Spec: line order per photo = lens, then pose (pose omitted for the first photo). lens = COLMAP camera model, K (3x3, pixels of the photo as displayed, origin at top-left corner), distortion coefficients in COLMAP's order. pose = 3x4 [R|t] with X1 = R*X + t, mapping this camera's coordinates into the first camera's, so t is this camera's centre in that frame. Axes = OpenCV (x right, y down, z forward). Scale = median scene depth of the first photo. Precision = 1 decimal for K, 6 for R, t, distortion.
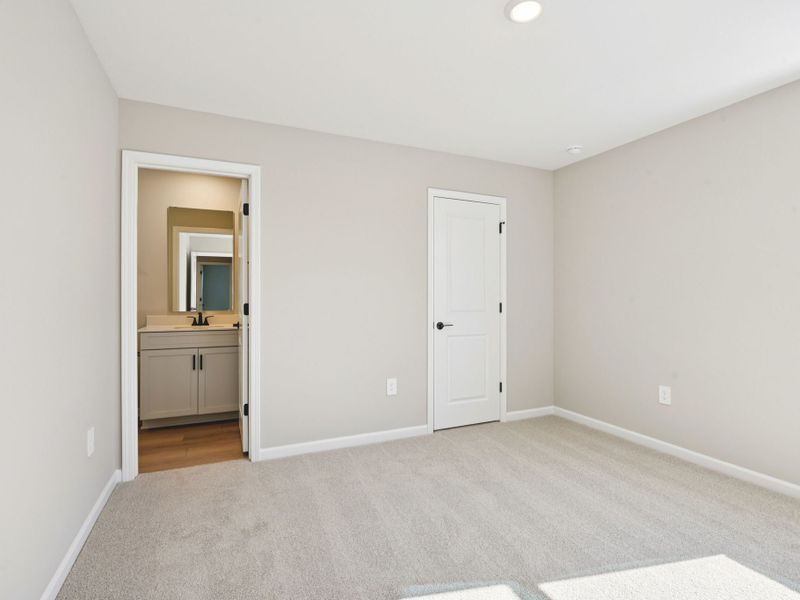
lens RADIAL K [[409.6, 0, 400.0], [0, 409.6, 300.0], [0, 0, 1]] dist [-0.002591, -0.001171]
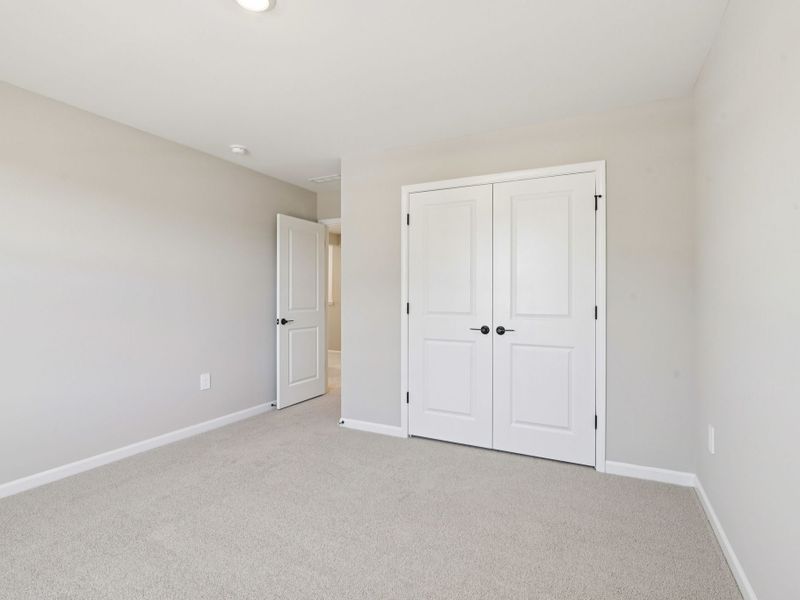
lens RADIAL K [[409.6, 0, 400.0], [0, 409.6, 300.0], [0, 0, 1]] dist [-0.002591, -0.001171]
pose [[0.629050, 0.008423, -0.777319, 0.598667], [-0.011476, 0.999933, 0.001548, -0.000986], [0.777280, 0.007947, 0.629104, 0.276080]]
